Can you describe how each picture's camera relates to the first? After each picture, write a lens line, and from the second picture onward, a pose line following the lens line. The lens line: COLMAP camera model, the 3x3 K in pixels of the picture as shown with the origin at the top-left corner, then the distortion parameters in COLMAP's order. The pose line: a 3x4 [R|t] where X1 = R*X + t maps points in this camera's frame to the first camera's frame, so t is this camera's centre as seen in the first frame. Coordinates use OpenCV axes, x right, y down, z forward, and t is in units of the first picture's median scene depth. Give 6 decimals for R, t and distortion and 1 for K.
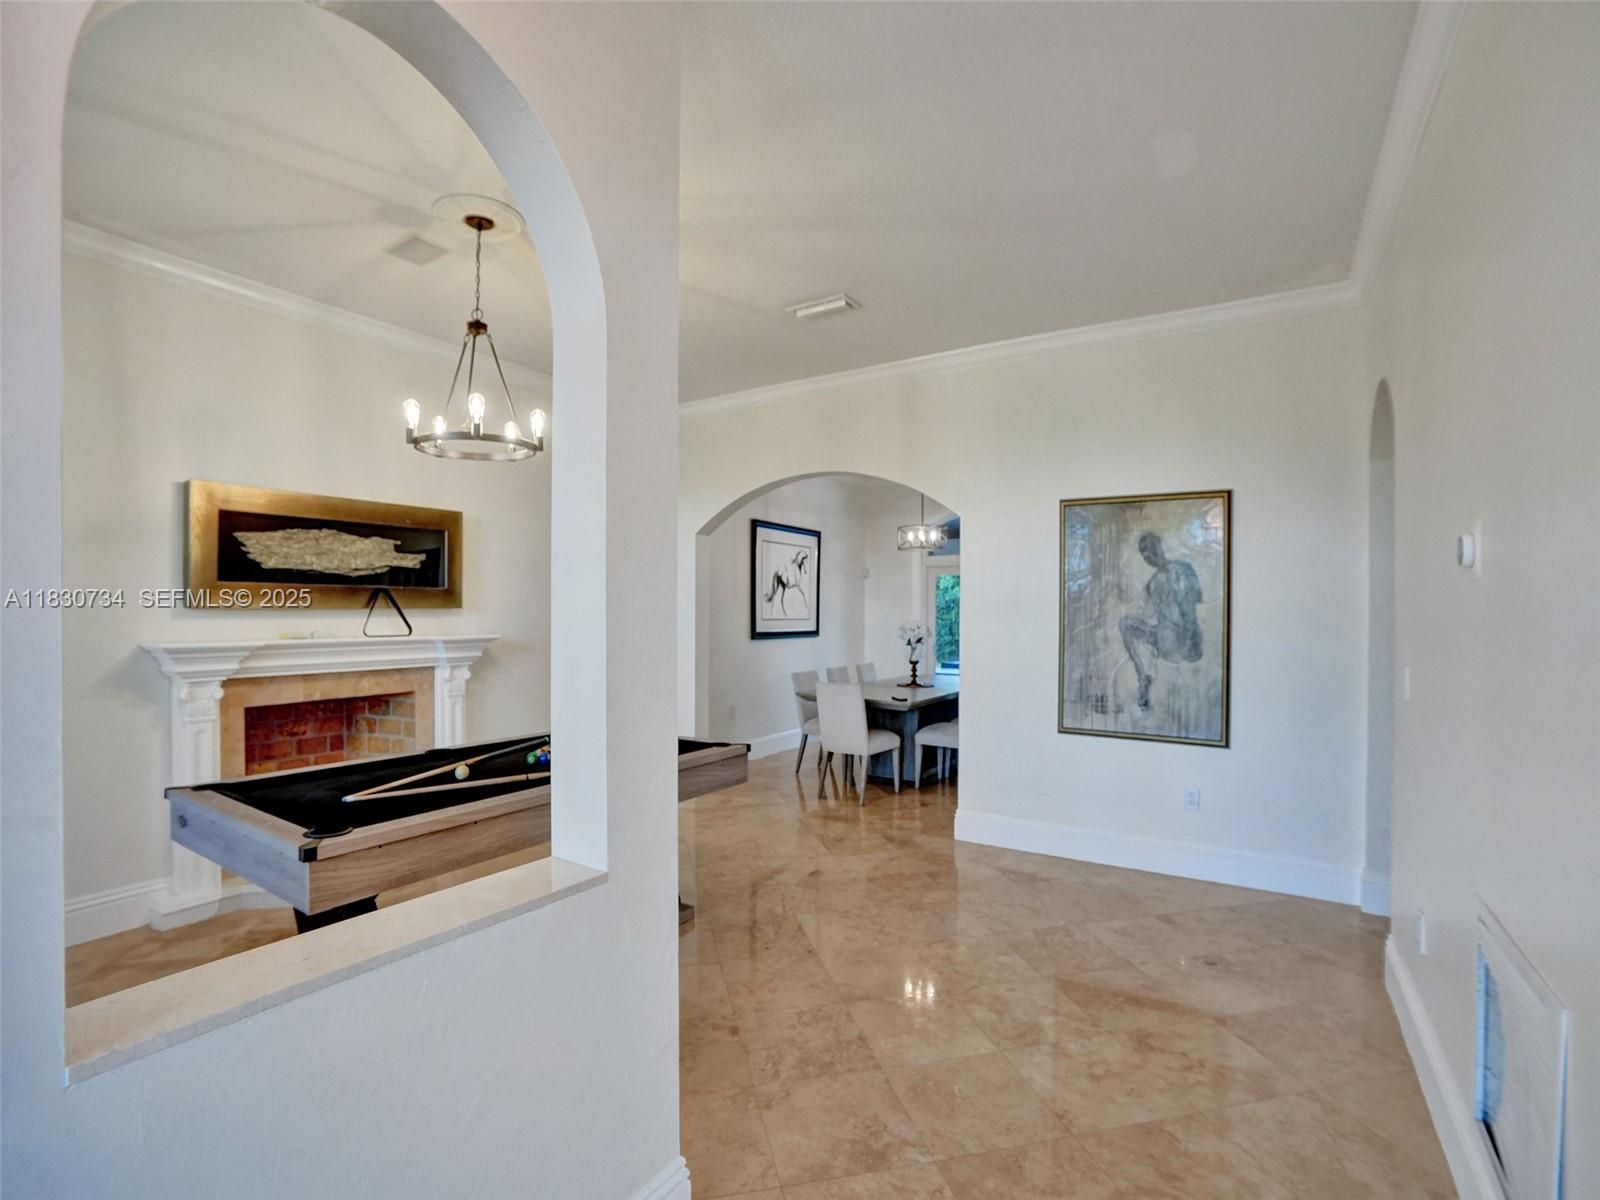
lens RADIAL K [[742.1, 0, 788.8], [0, 742.1, 604.3], [0, 0, 1]] dist [-0.072556, 0.031263]
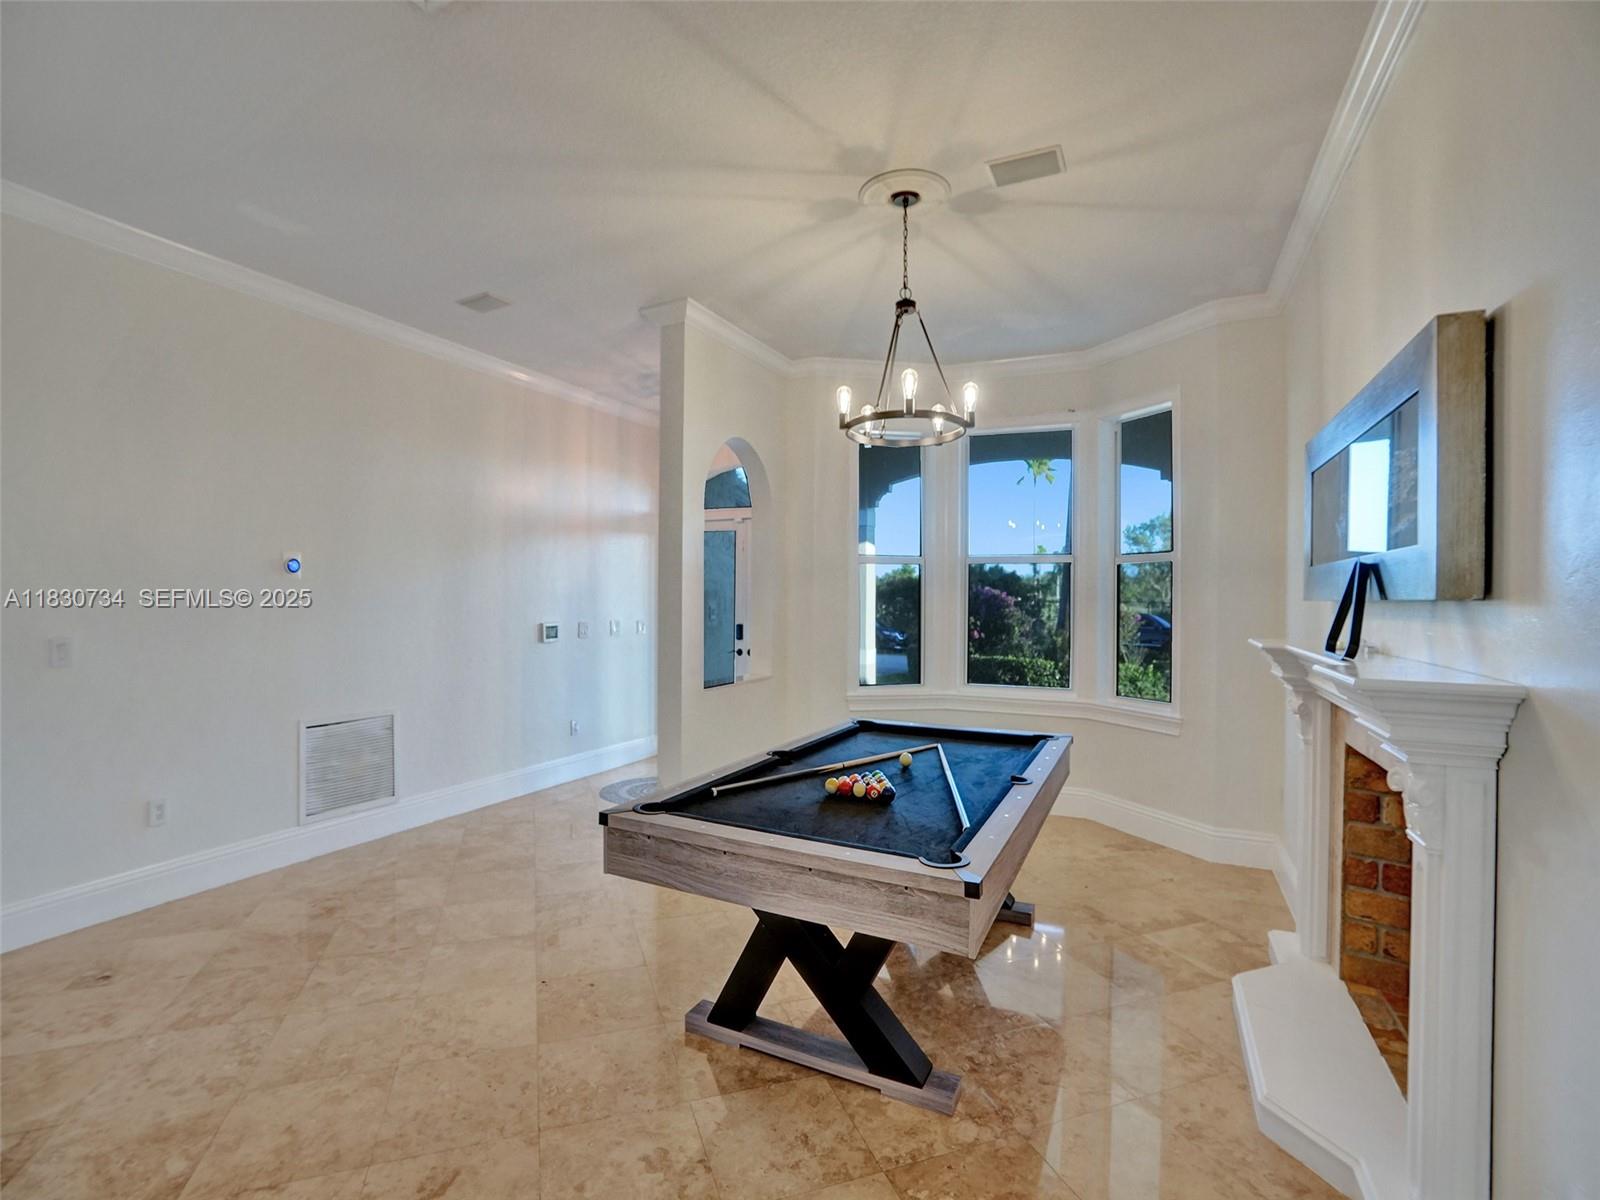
lens RADIAL K [[742.1, 0, 788.8], [0, 742.1, 604.3], [0, 0, 1]] dist [-0.072556, 0.031263]
pose [[-0.992858, -0.009430, -0.118932, -0.122317], [-0.010192, 0.999931, 0.005798, 0.009271], [0.118870, 0.006969, -0.992885, 1.494653]]
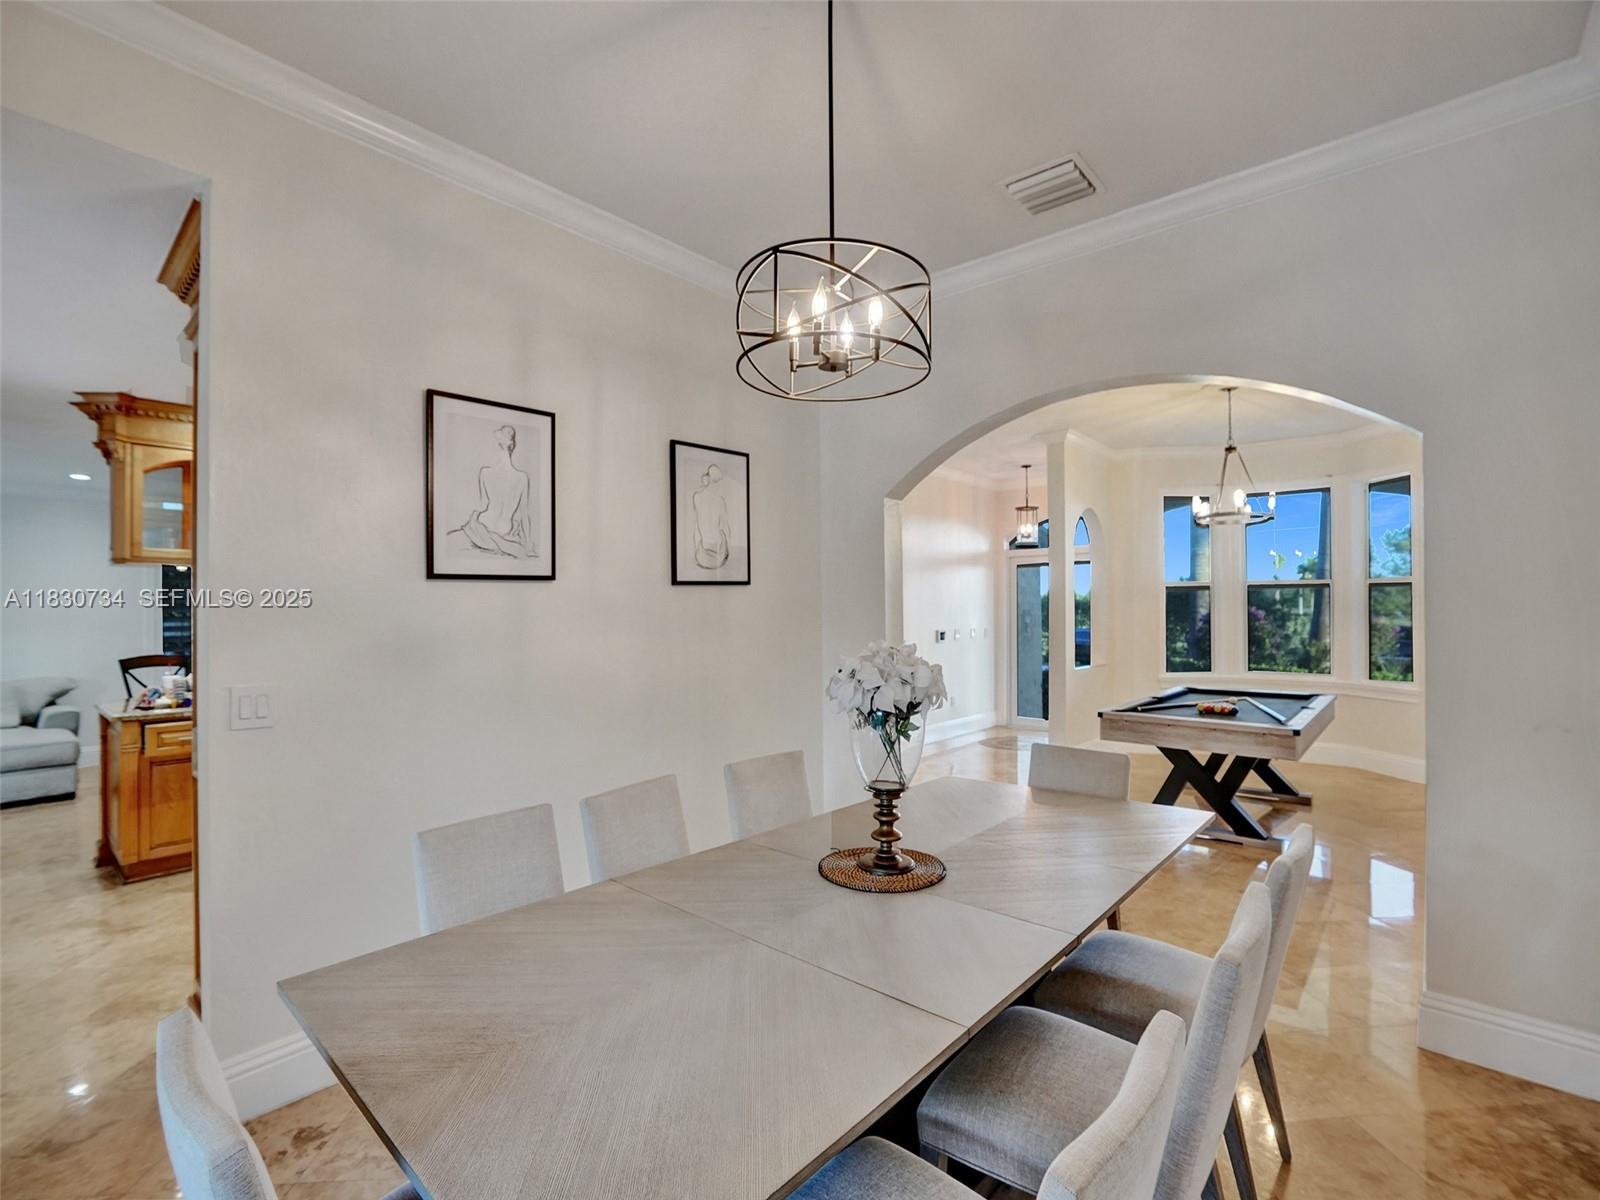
lens RADIAL K [[762.8, 0, 795.2], [0, 762.8, 608.1], [0, 0, 1]] dist [-0.076871, 0.035413]
pose [[-0.992150, -0.000044, 0.125055, 0.290337], [-0.001410, 0.999940, -0.010841, 0.017496], [-0.125047, -0.010932, -0.992091, 2.210608]]
